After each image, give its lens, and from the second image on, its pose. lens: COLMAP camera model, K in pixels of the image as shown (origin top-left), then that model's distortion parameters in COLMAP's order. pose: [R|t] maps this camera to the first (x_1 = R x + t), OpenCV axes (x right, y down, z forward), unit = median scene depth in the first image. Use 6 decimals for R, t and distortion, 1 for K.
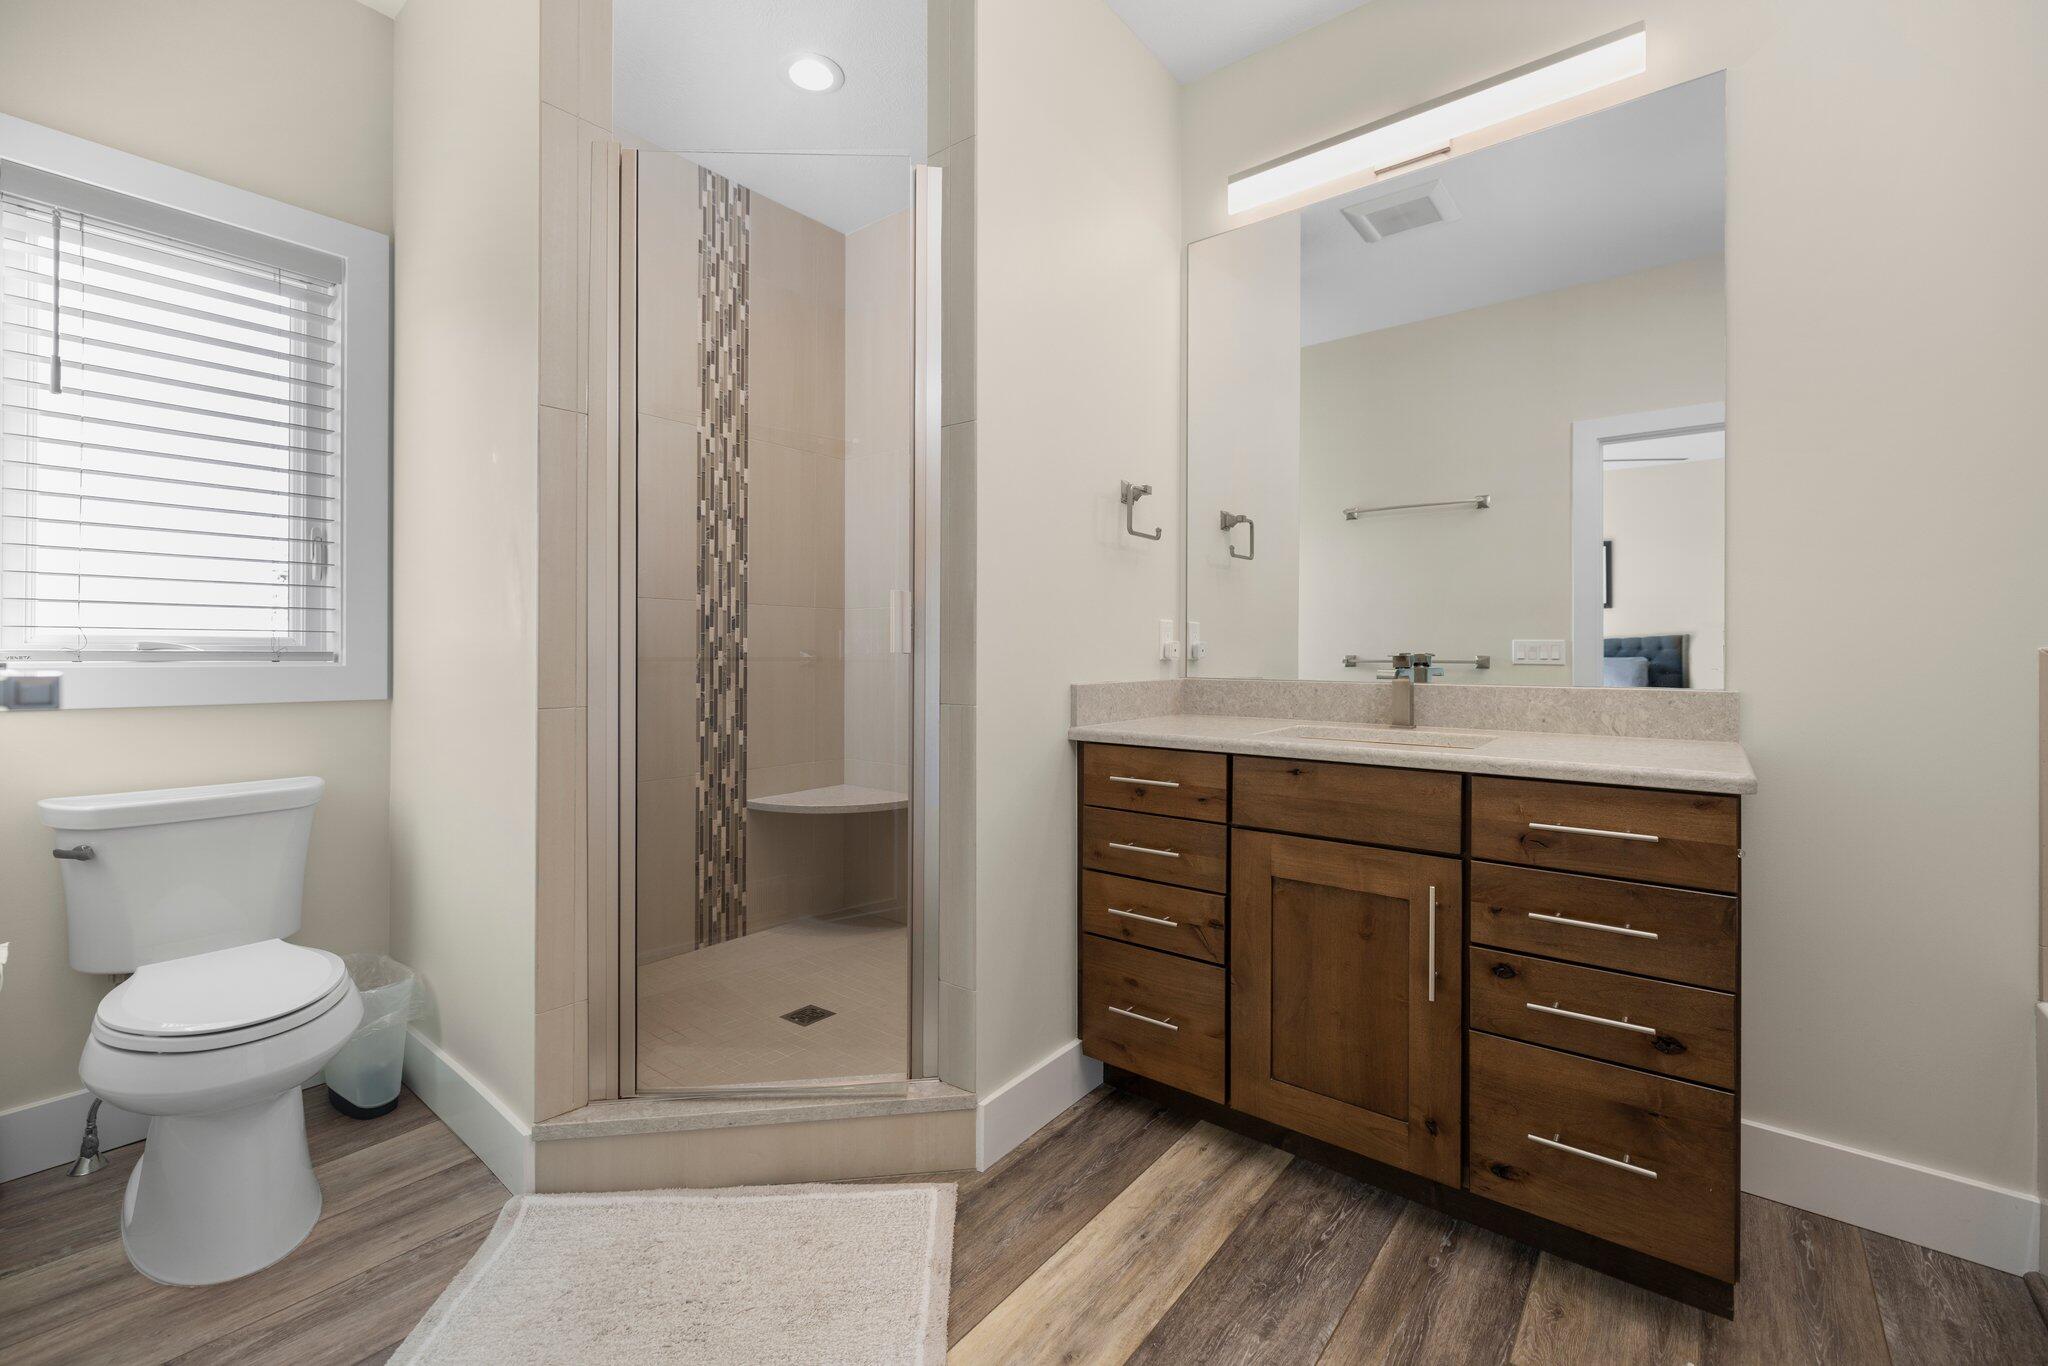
lens RADIAL K [[858.2, 0, 1016.5], [0, 858.2, 669.4], [0, 0, 1]] dist [0.002713, 0.000342]
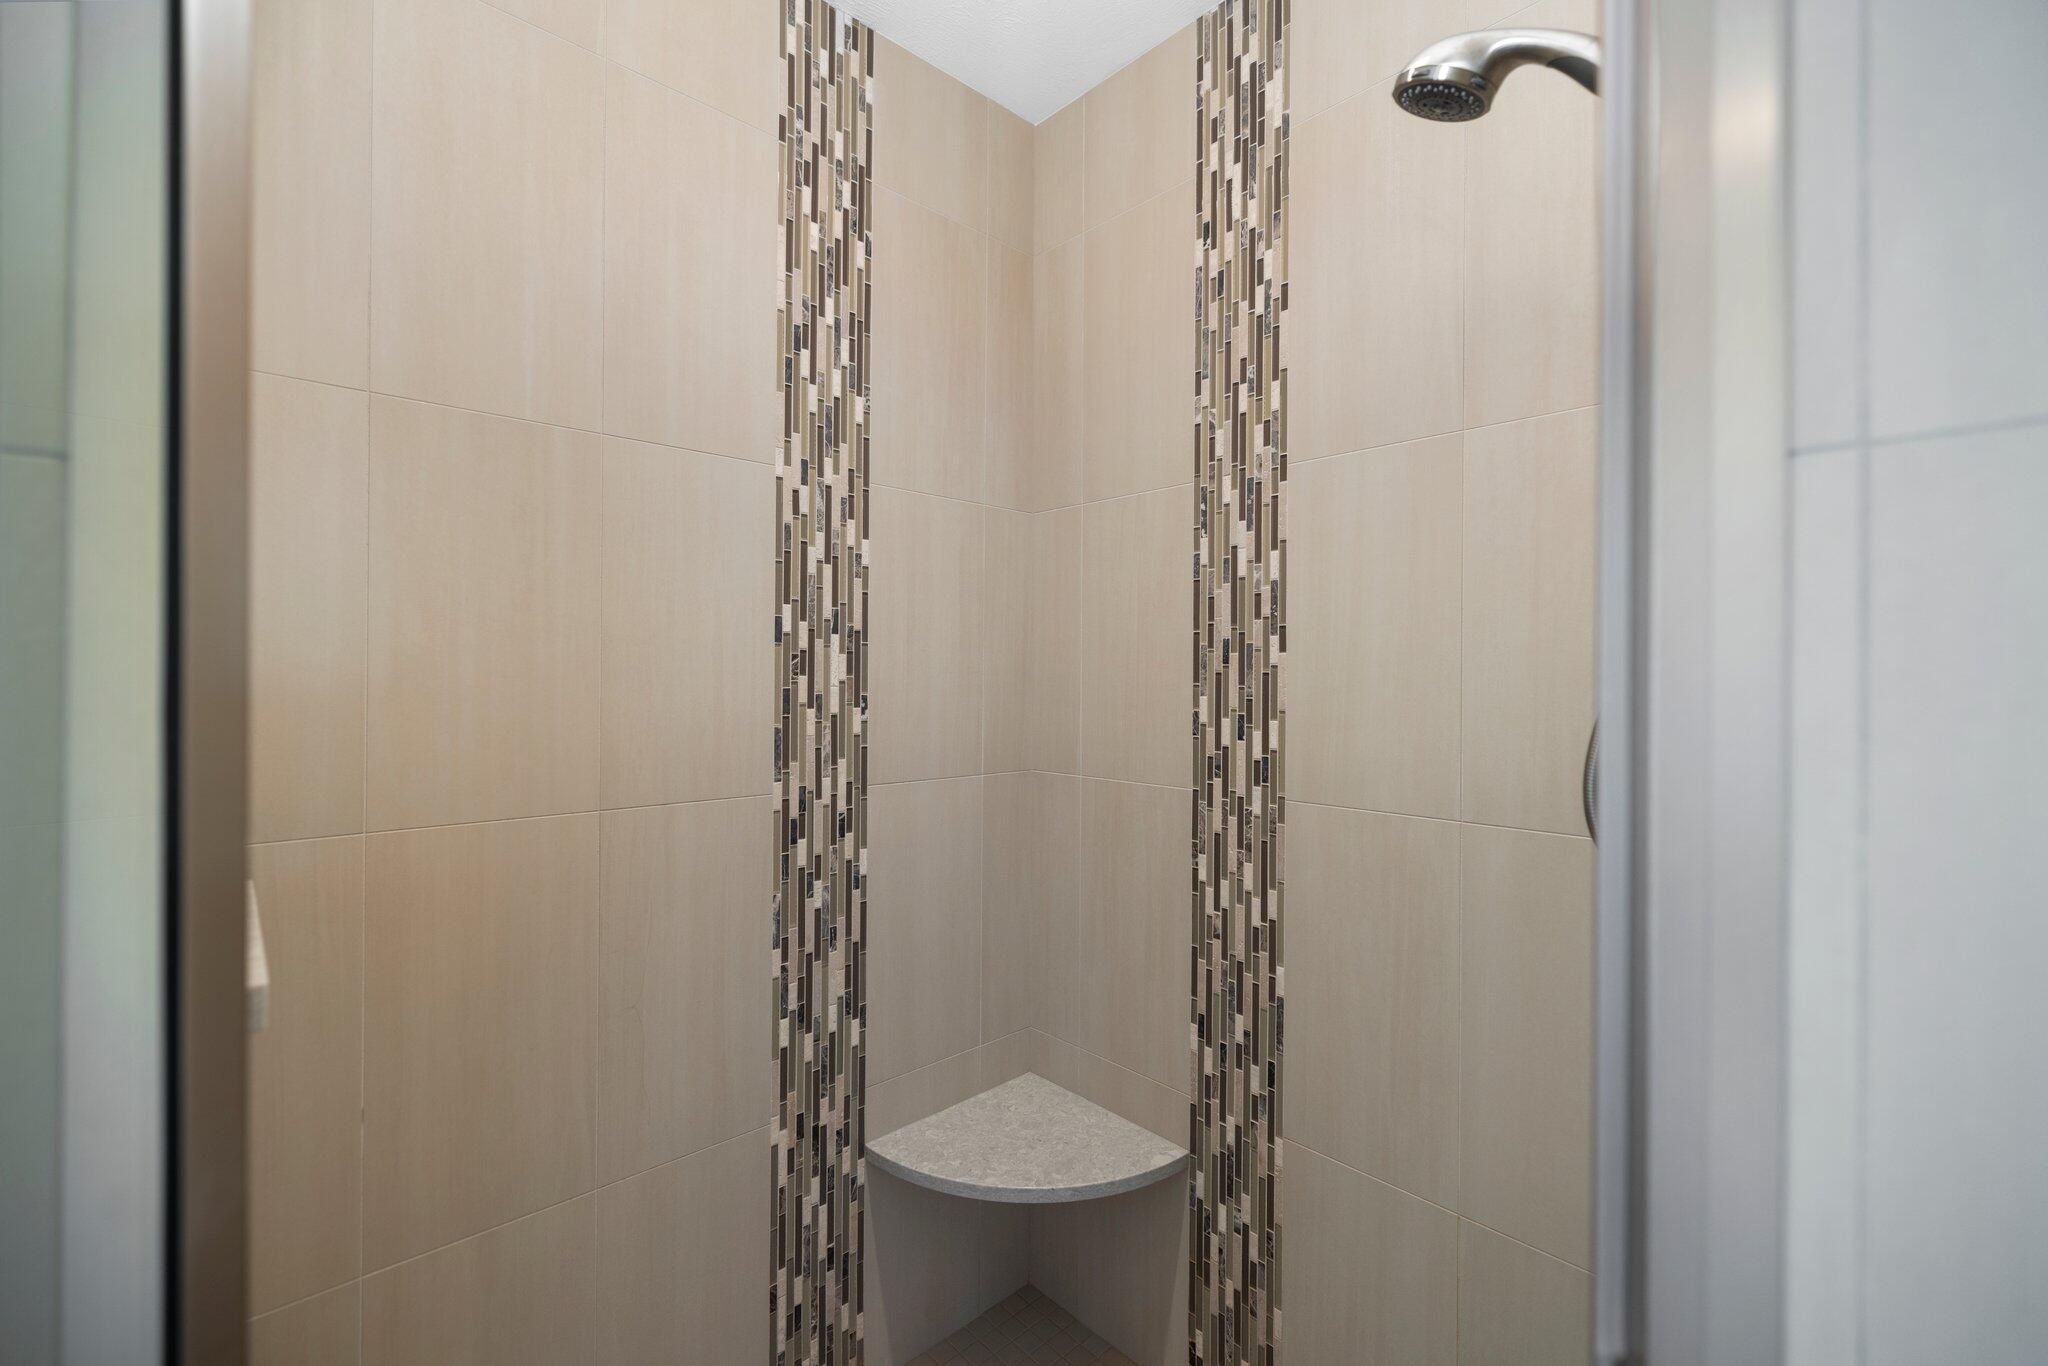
lens RADIAL K [[858.2, 0, 1027.9], [0, 858.2, 678.9], [0, 0, 1]] dist [0.002713, 0.000342]
pose [[0.991738, -0.003064, -0.128245, -0.146663], [0.000618, 0.999817, -0.019109, -0.138266], [0.128280, 0.018872, 0.991558, 0.485976]]
